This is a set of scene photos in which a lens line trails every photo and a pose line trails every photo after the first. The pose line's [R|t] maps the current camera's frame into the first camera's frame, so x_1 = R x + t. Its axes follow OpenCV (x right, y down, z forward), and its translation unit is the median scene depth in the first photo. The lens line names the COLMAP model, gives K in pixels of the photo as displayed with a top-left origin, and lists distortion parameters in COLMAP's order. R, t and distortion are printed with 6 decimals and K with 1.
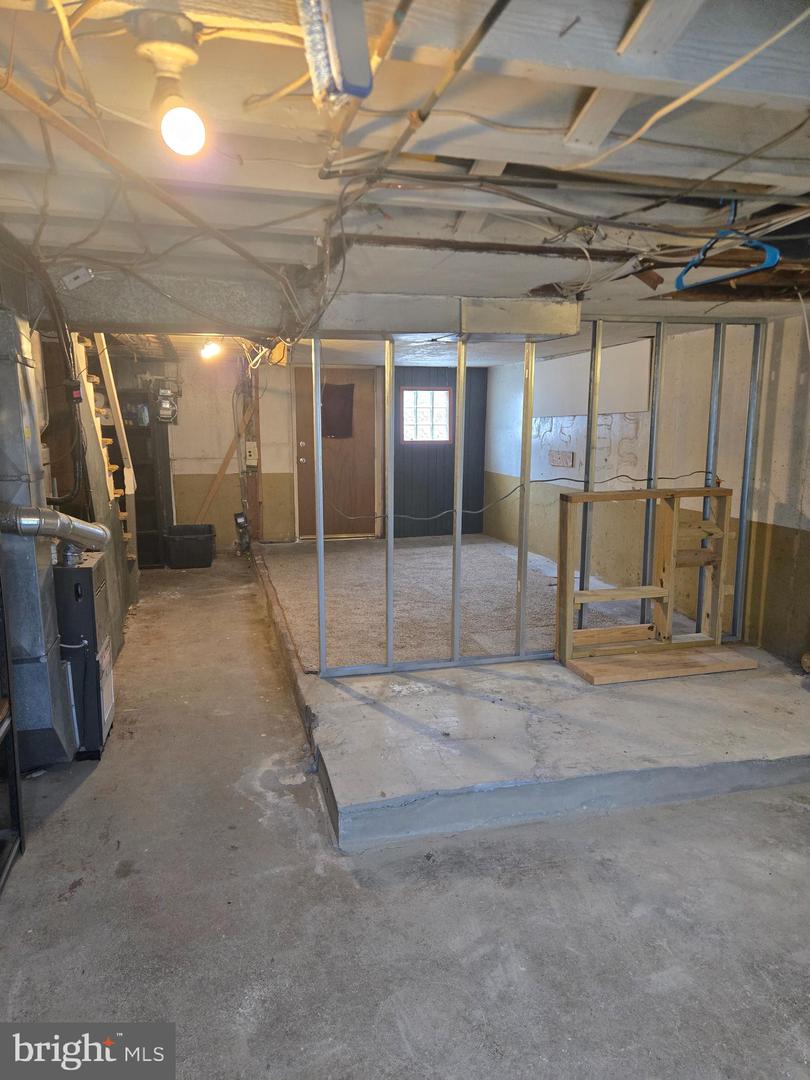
lens RADIAL K [[719.6, 0, 403.8], [0, 719.6, 540.8], [0, 0, 1]] dist [0.038219, -0.005005]
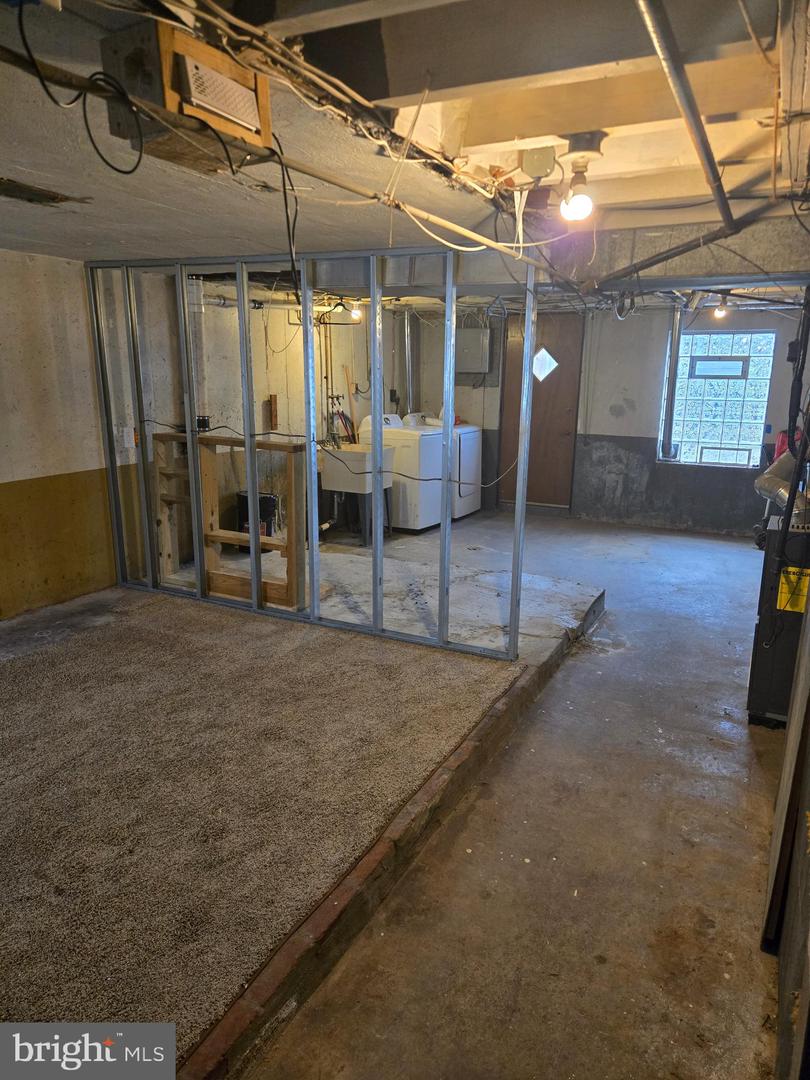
lens RADIAL K [[719.6, 0, 406.8], [0, 719.6, 539.1], [0, 0, 1]] dist [0.038219, -0.005005]
pose [[-0.740232, -0.172547, 0.649833, -0.565673], [0.099103, 0.927952, 0.359283, -0.289113], [-0.665007, 0.330353, -0.669800, 1.613145]]
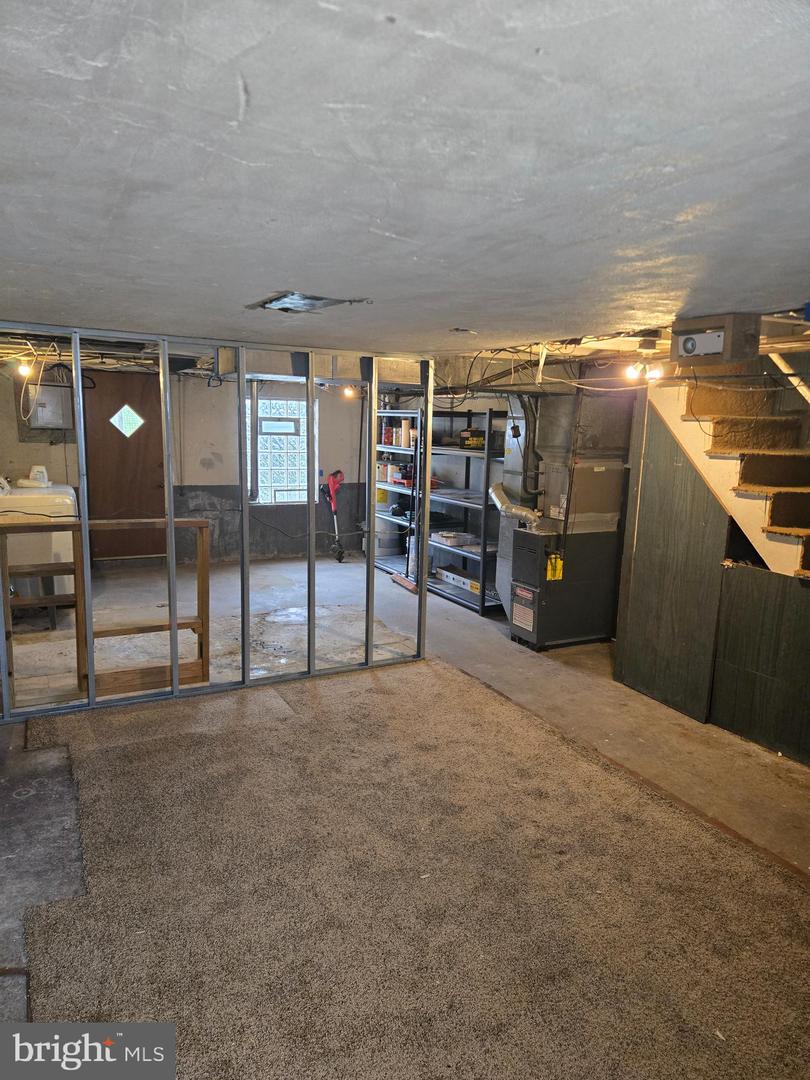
lens RADIAL K [[719.6, 0, 404.8], [0, 719.6, 542.0], [0, 0, 1]] dist [0.038219, -0.005005]
pose [[-0.979425, 0.000734, -0.201808, 0.163269], [-0.067858, 0.940569, 0.332754, -0.393120], [0.190058, 0.339601, -0.921167, 2.006091]]
